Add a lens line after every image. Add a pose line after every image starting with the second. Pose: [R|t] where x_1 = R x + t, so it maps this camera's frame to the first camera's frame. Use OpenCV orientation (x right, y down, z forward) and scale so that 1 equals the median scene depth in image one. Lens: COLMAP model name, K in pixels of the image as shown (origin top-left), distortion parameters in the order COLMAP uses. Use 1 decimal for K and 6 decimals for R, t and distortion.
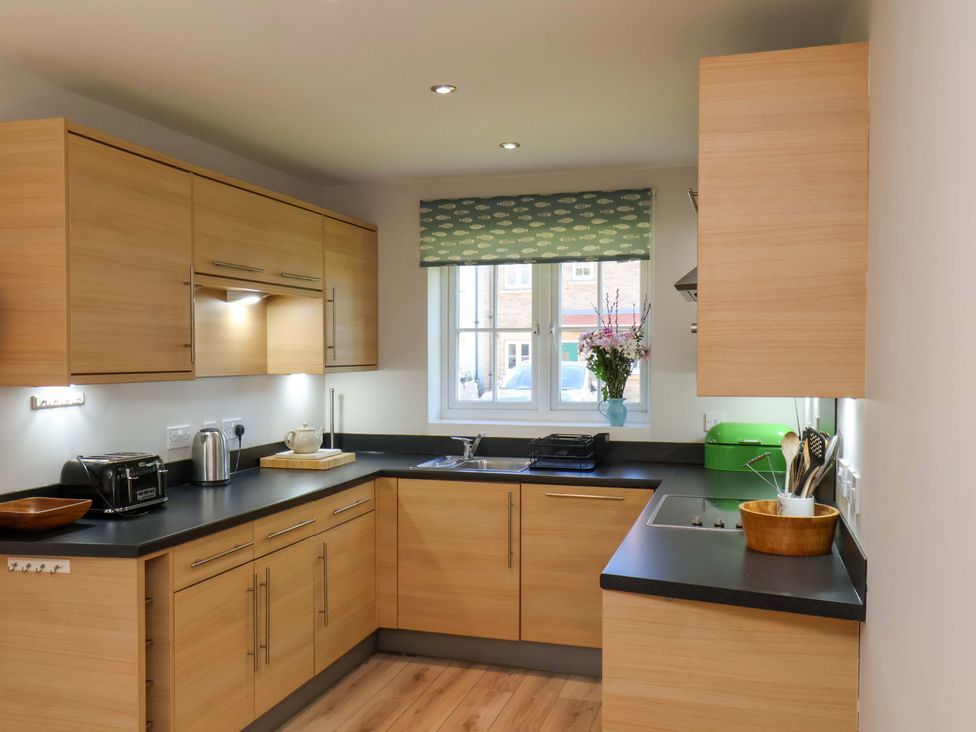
lens RADIAL K [[839.3, 0, 488.6], [0, 839.3, 379.9], [0, 0, 1]] dist [0.013093, -0.004523]
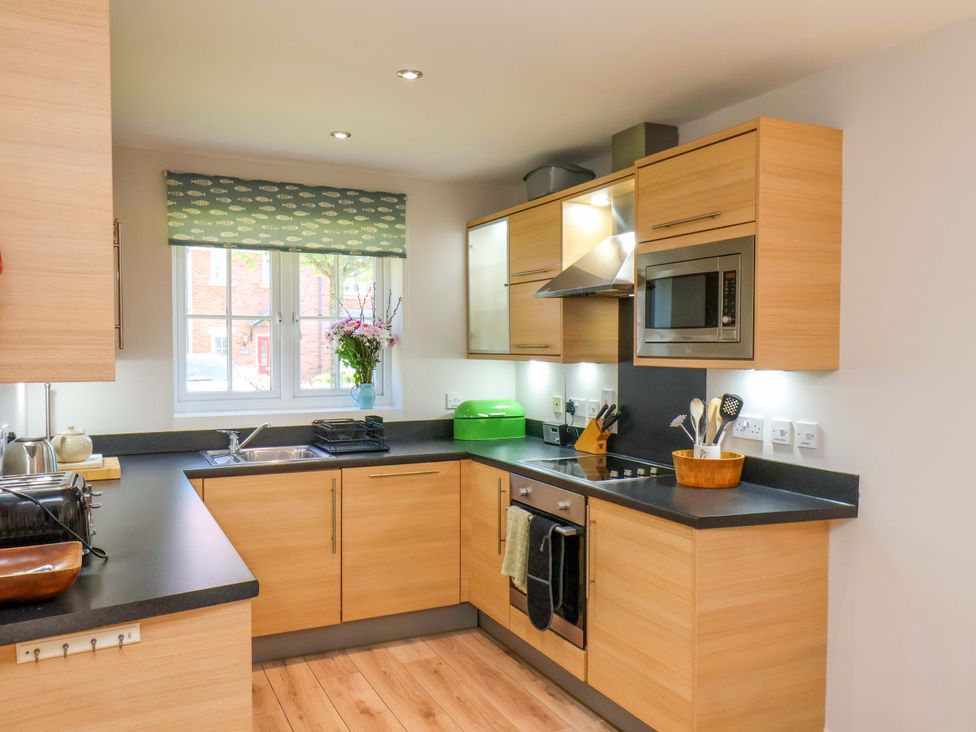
lens RADIAL K [[794.1, 0, 467.2], [0, 794.1, 360.9], [0, 0, 1]] dist [0.042800, -0.001917]
pose [[0.742740, -0.012702, 0.669459, -0.446462], [0.013551, 0.999900, 0.003937, -0.009128], [-0.669442, 0.006148, 0.742839, 0.156846]]
